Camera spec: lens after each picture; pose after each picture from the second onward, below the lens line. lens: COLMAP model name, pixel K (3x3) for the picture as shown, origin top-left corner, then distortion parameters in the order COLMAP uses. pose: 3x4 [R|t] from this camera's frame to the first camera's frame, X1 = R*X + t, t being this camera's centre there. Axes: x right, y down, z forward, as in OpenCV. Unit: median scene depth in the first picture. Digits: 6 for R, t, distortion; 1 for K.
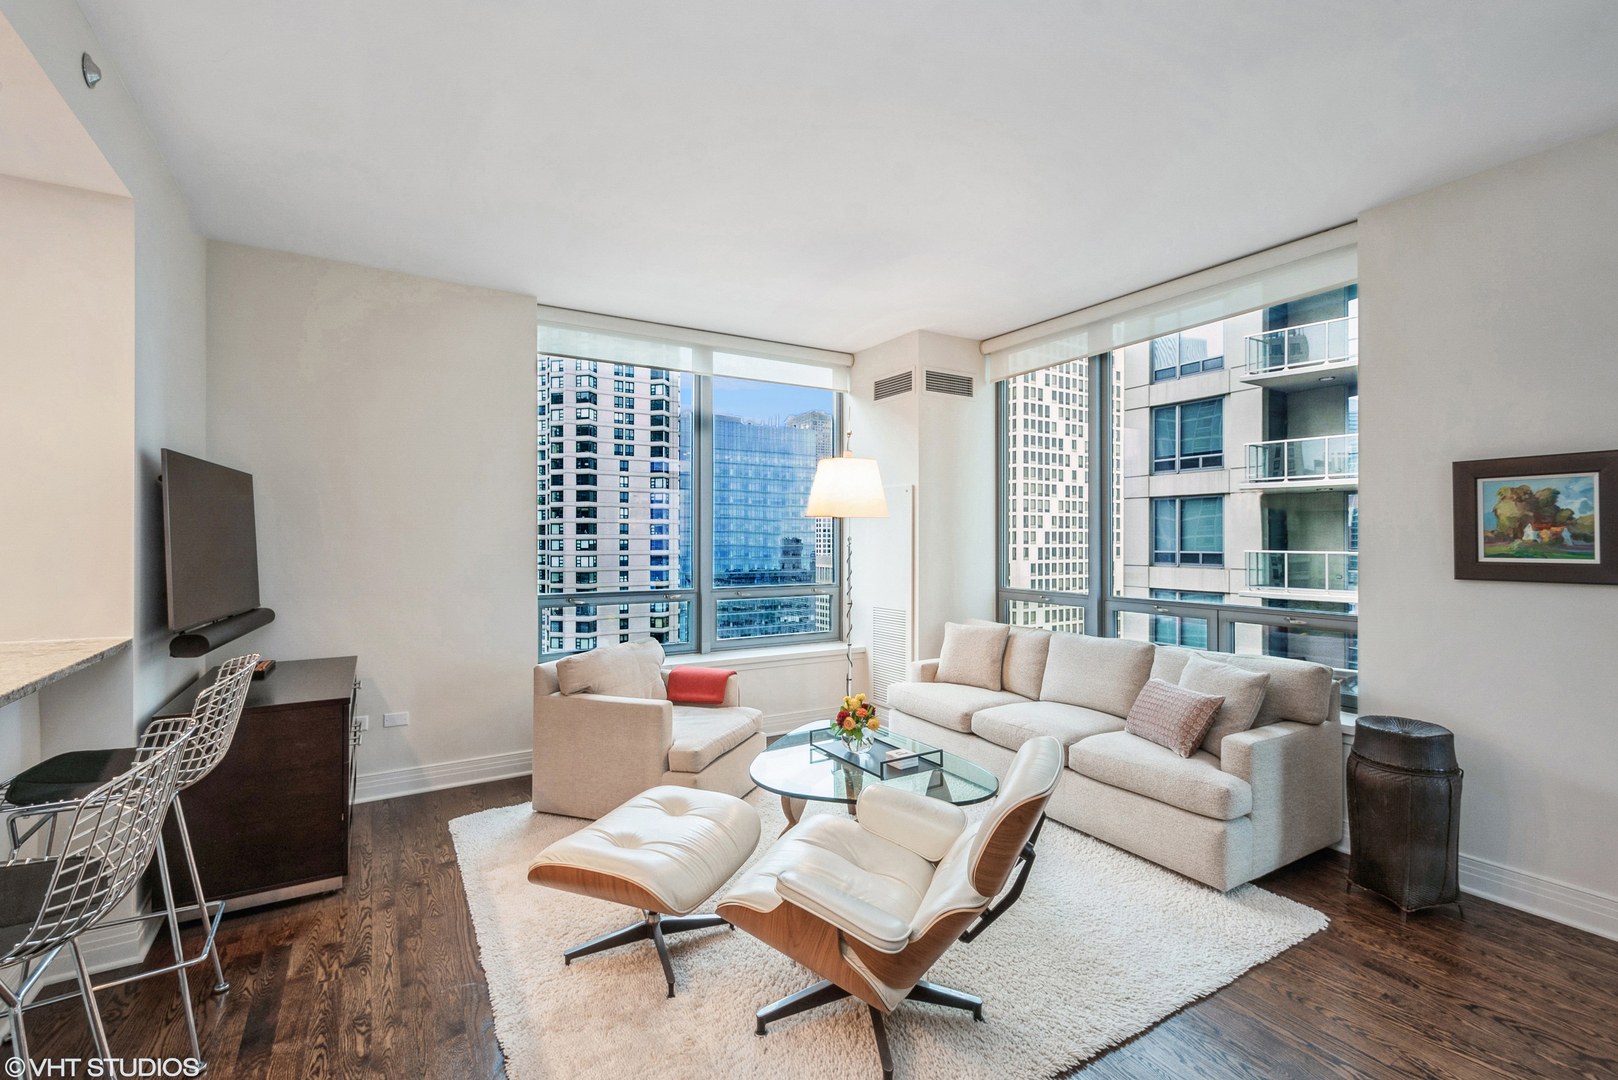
lens RADIAL K [[710.1, 0, 803.8], [0, 710.1, 536.2], [0, 0, 1]] dist [0.002331, -0.000372]
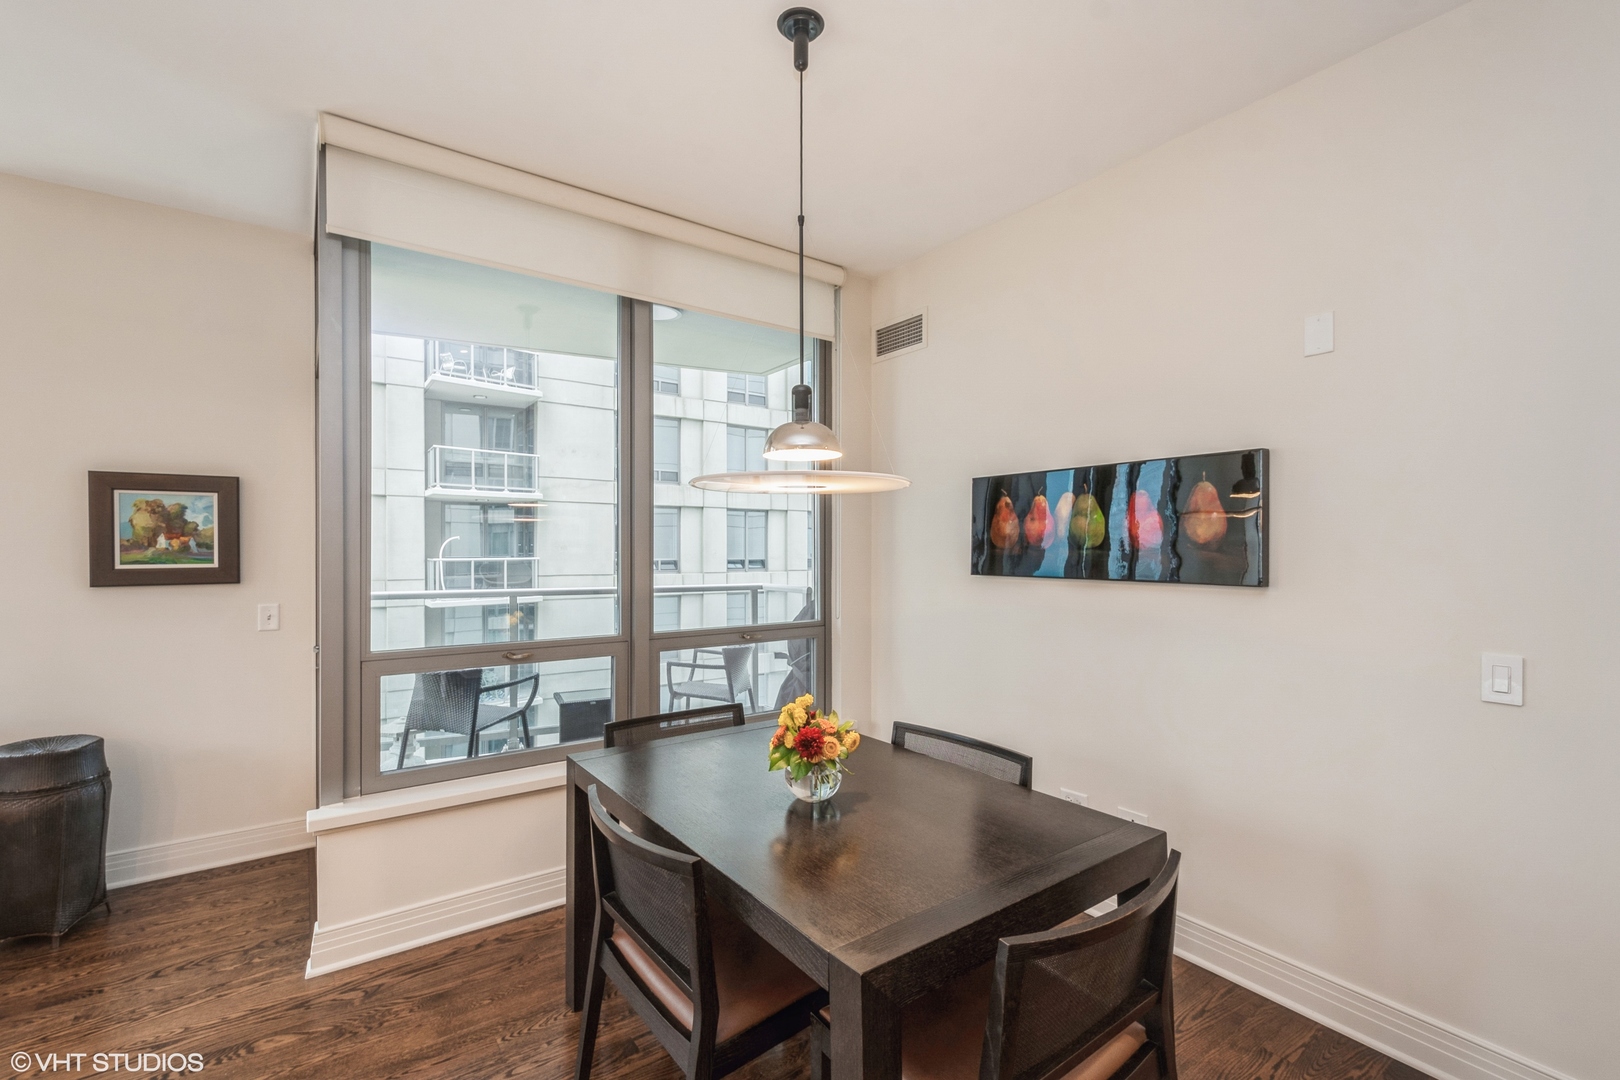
lens RADIAL K [[711.0, 0, 820.0], [0, 711.0, 546.8], [0, 0, 1]] dist [0.002331, -0.000372]
pose [[-0.089945, -0.002725, 0.995943, -0.200802], [-0.005384, 0.999983, 0.002250, -0.004901], [-0.995932, -0.005159, -0.089959, 0.065904]]
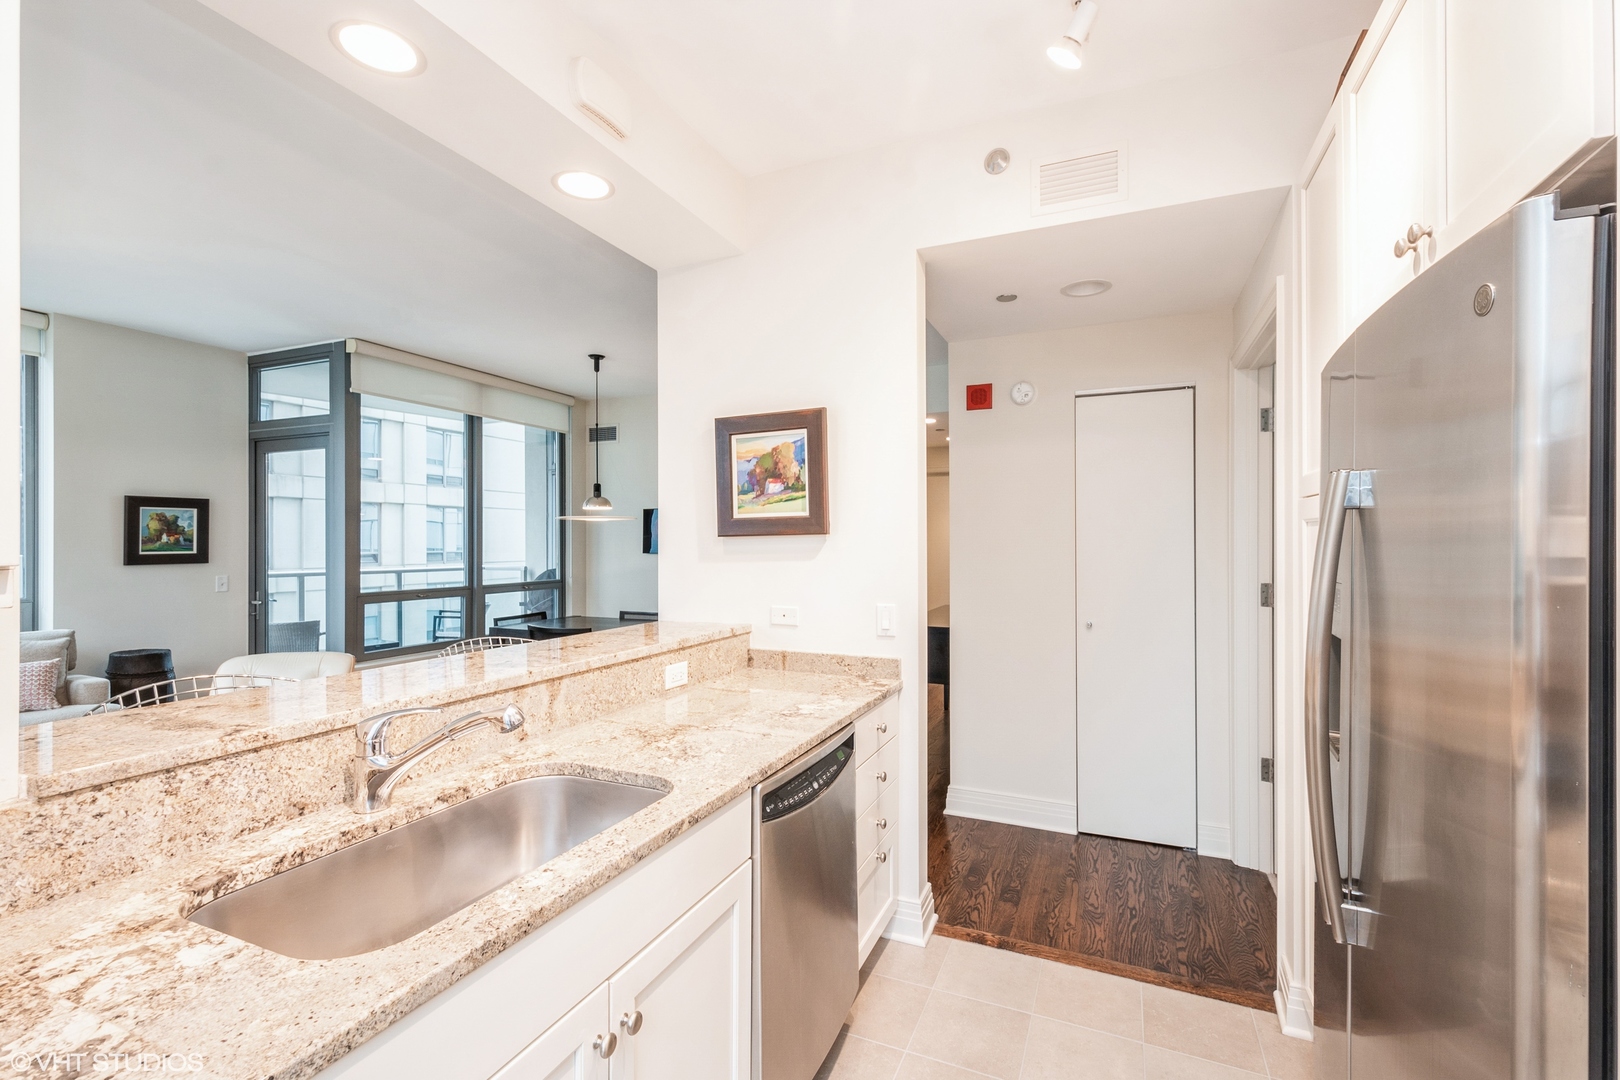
lens RADIAL K [[711.0, 0, 816.4], [0, 711.0, 533.8], [0, 0, 1]] dist [0.002331, -0.000372]
pose [[-0.585781, 0.003740, 0.810461, -1.540862], [-0.005895, 0.999943, -0.008875, -0.009170], [-0.810448, -0.009976, -0.585726, 0.724608]]
